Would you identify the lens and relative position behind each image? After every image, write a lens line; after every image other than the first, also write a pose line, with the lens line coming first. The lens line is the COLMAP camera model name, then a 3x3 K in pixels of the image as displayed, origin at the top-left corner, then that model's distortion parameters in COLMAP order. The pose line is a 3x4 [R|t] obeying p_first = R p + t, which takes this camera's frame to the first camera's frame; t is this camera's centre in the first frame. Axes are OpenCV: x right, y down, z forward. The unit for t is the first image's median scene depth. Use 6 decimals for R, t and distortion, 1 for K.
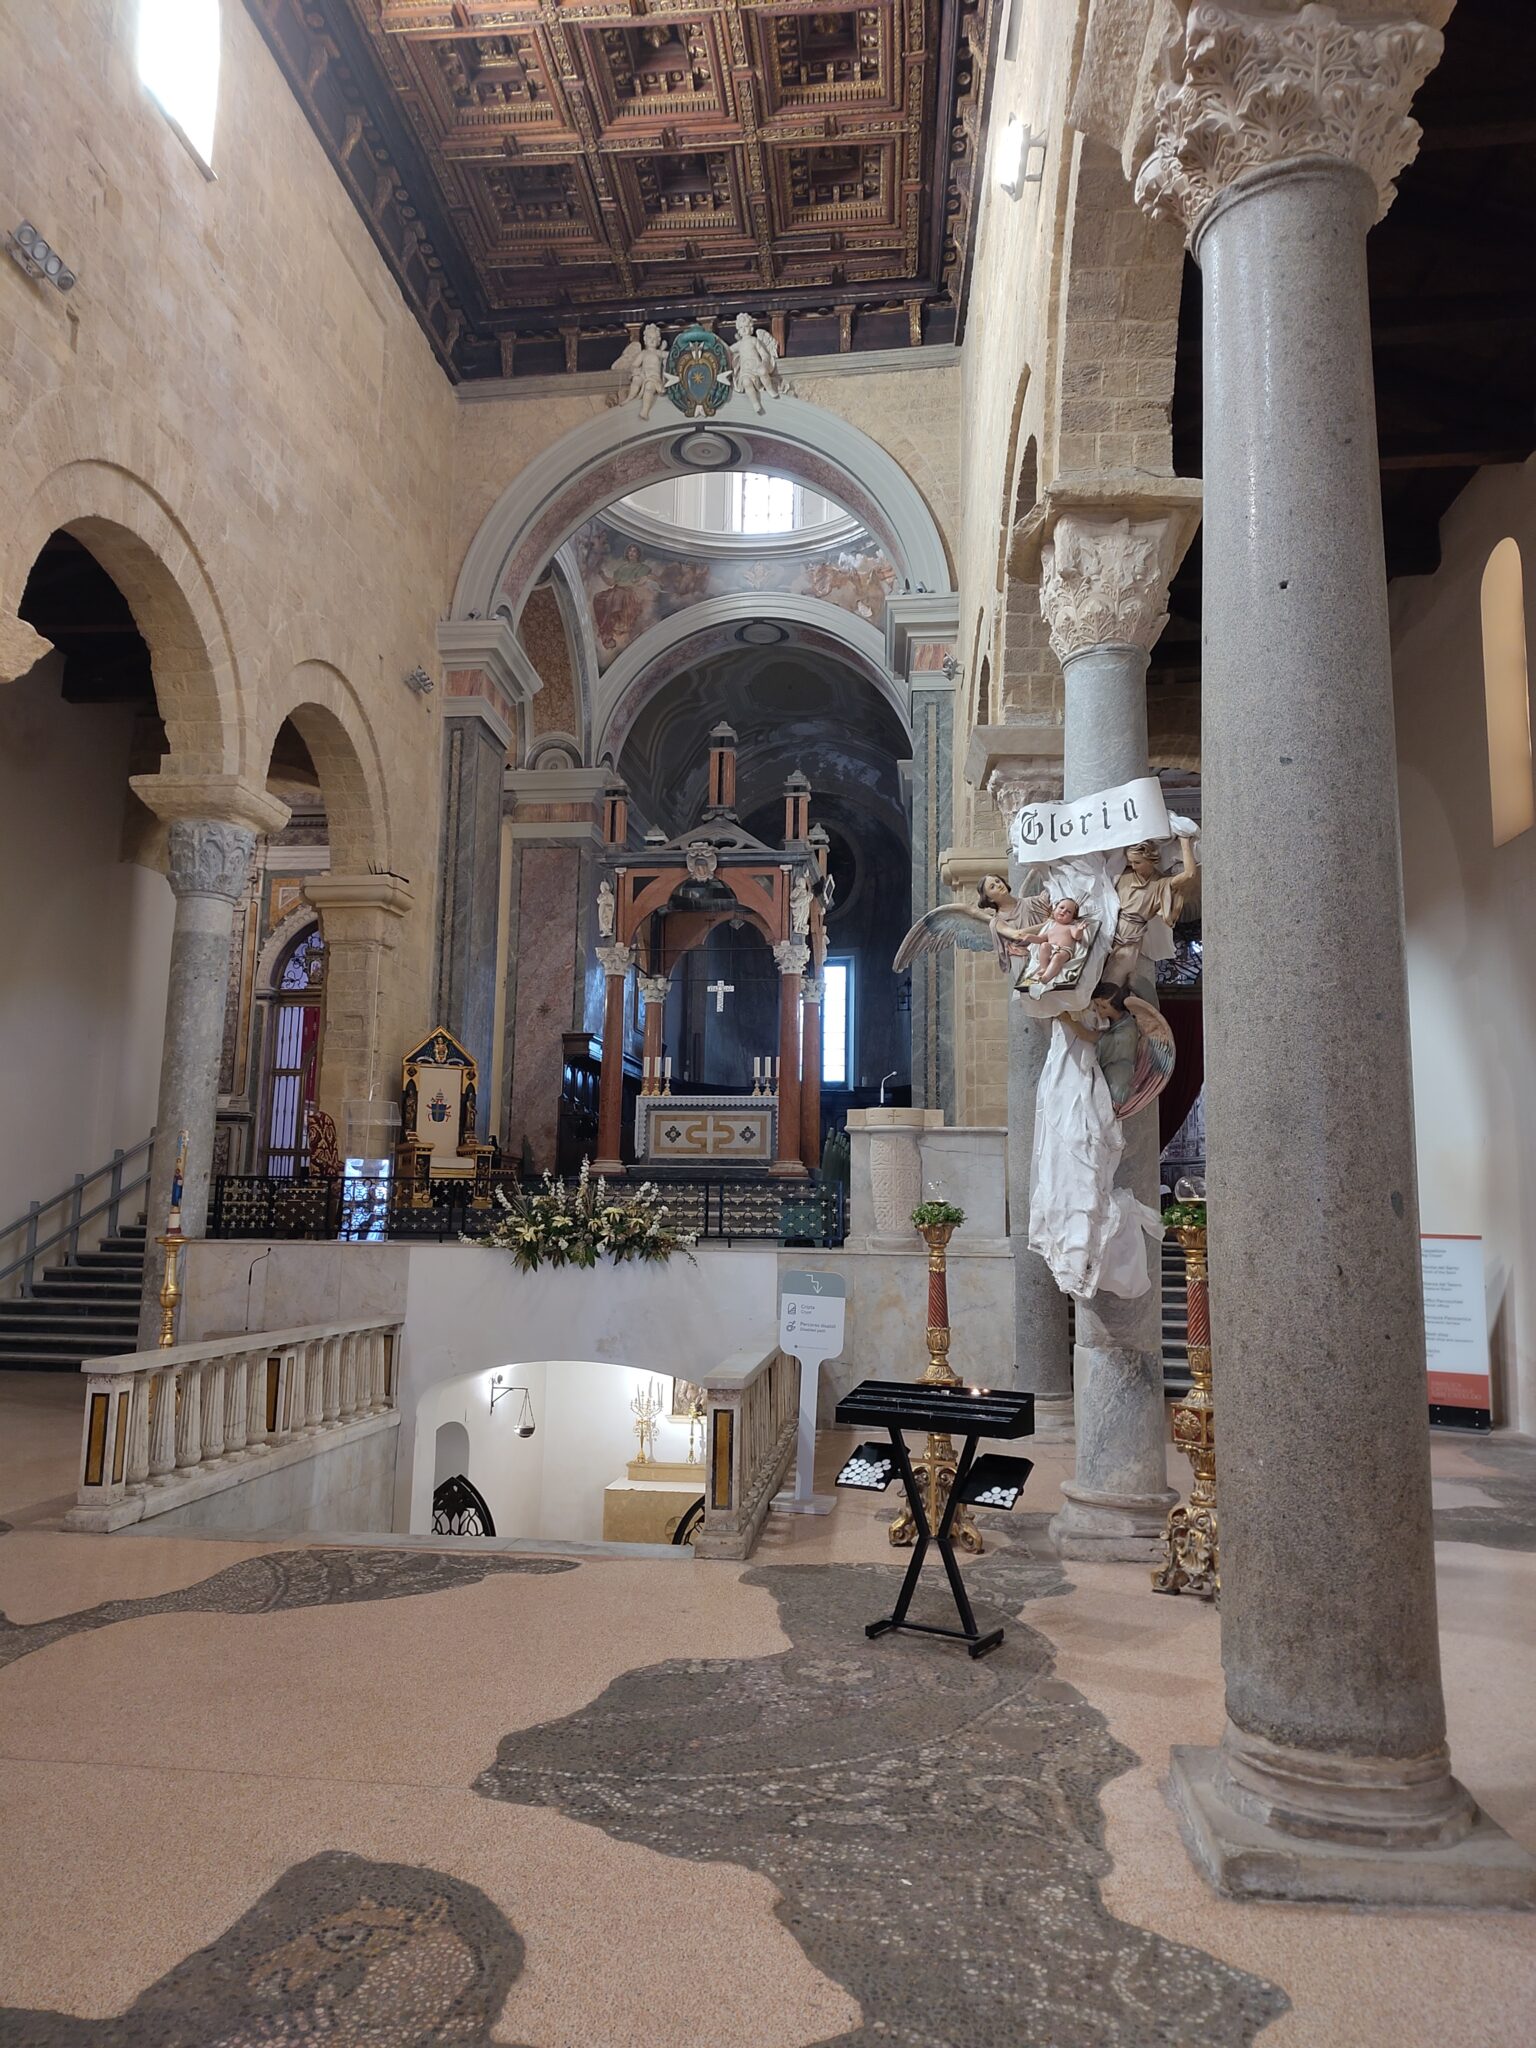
lens RADIAL K [[1411.0, 0, 763.2], [0, 1411.0, 1035.9], [0, 0, 1]] dist [0.019799, -0.019055]
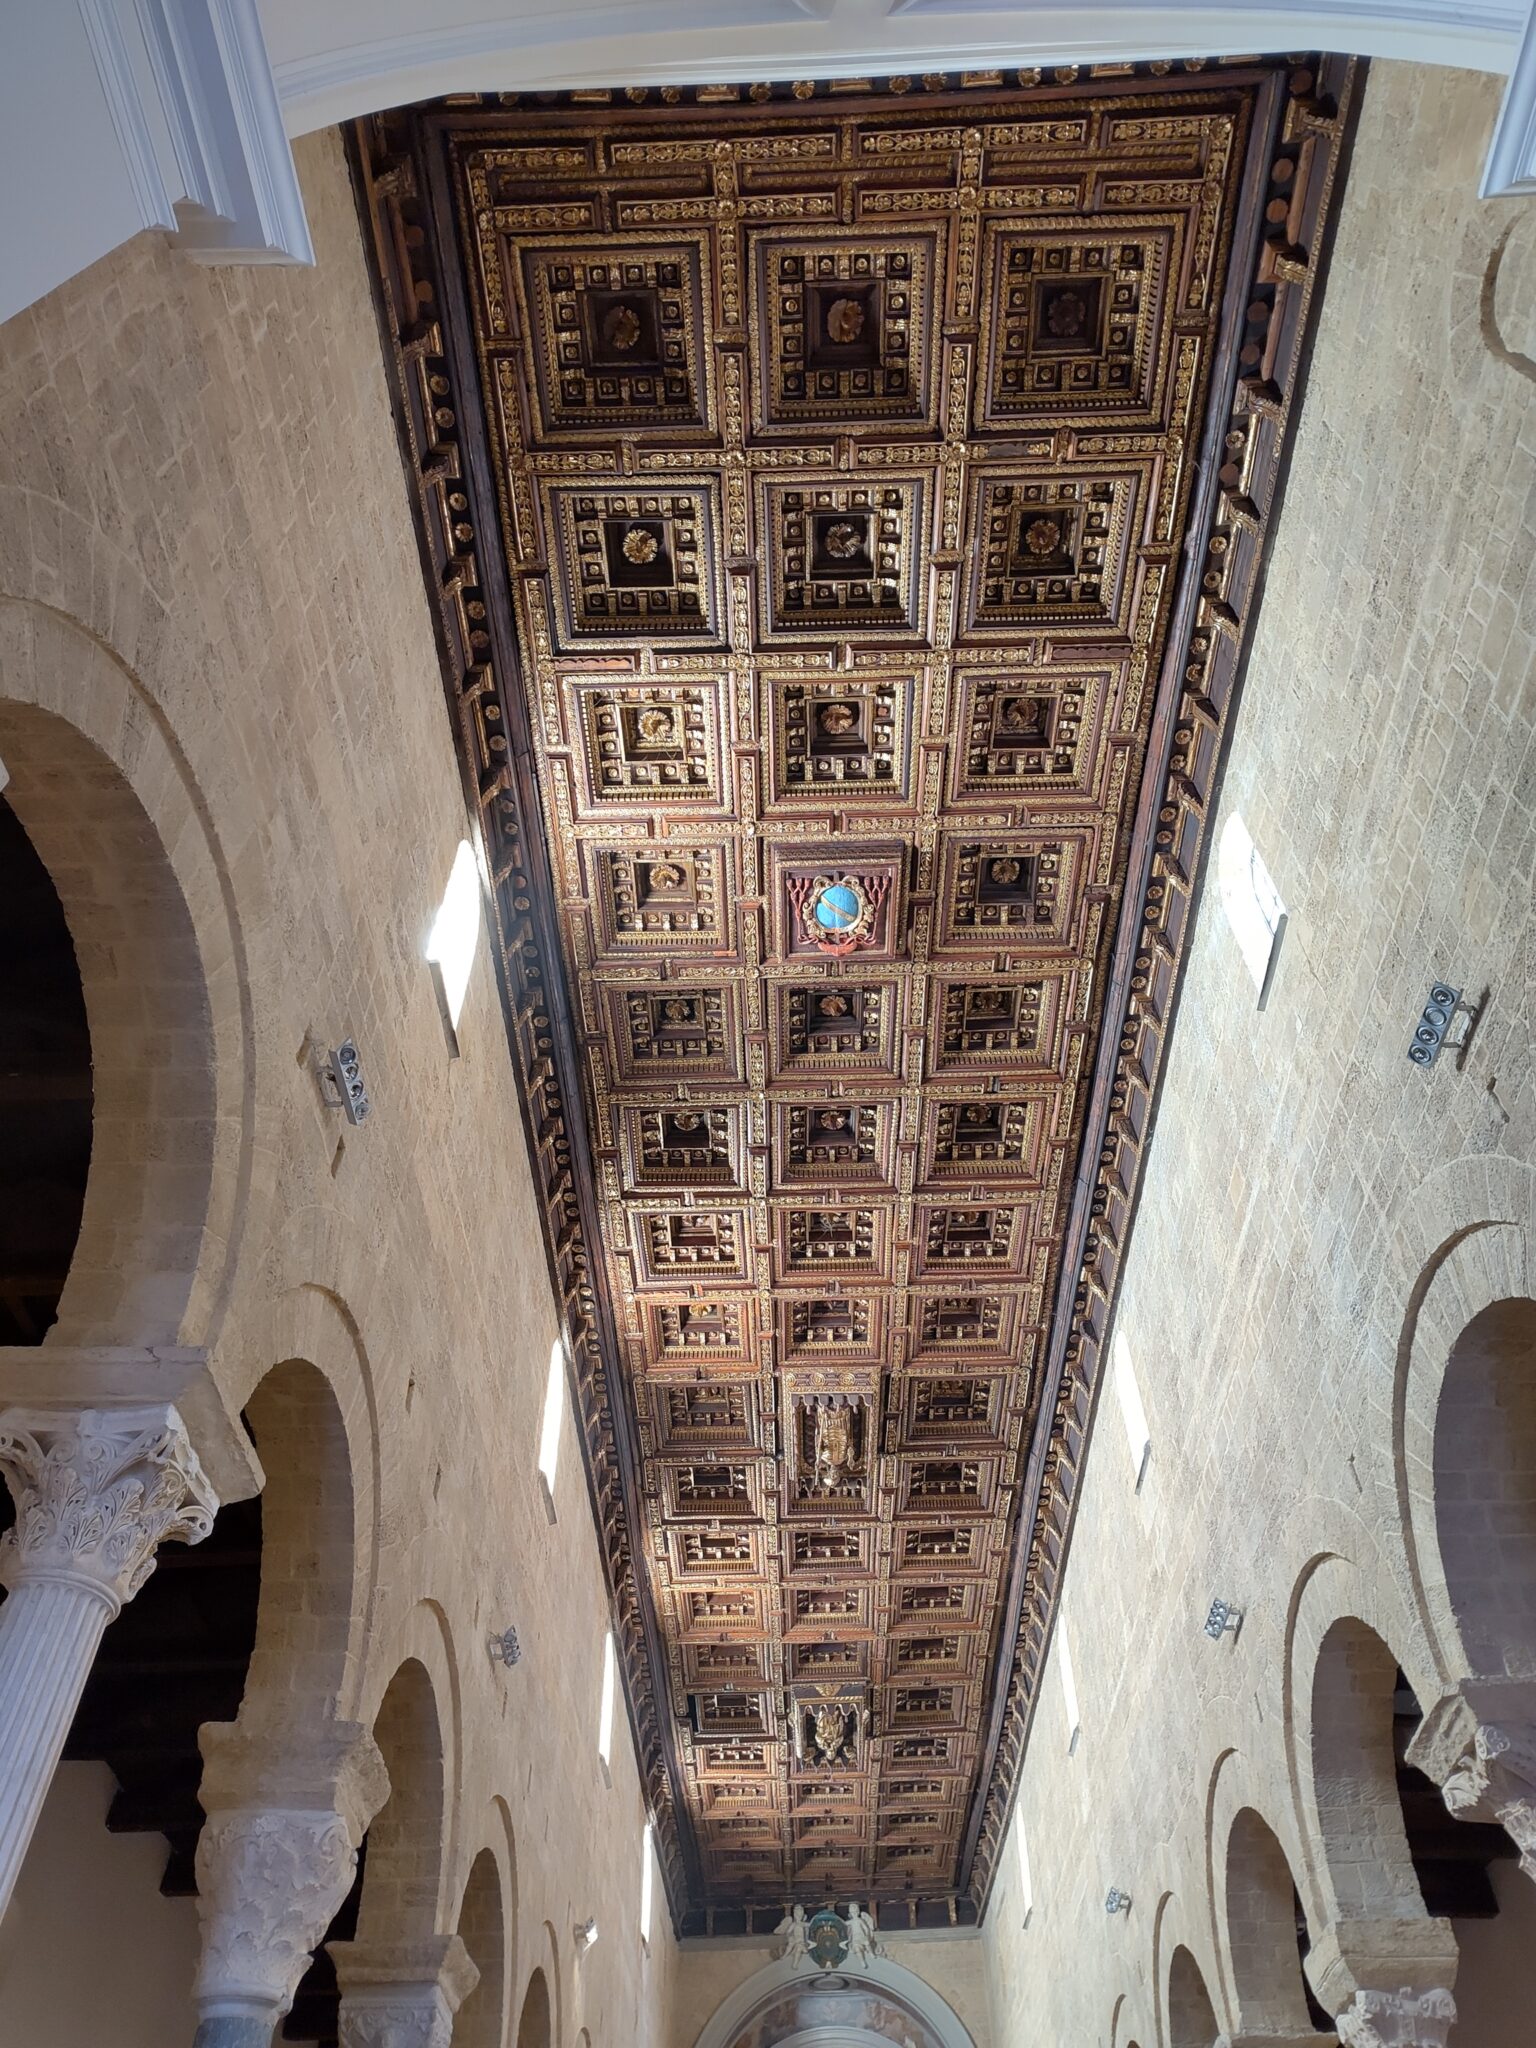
lens RADIAL K [[1411.0, 0, 794.6], [0, 1411.0, 1052.0], [0, 0, 1]] dist [0.019799, -0.019055]
pose [[0.997239, 0.037224, 0.064249, -0.233196], [0.014751, 0.748707, -0.662737, -0.138961], [-0.072773, 0.661856, 0.746091, -0.965937]]
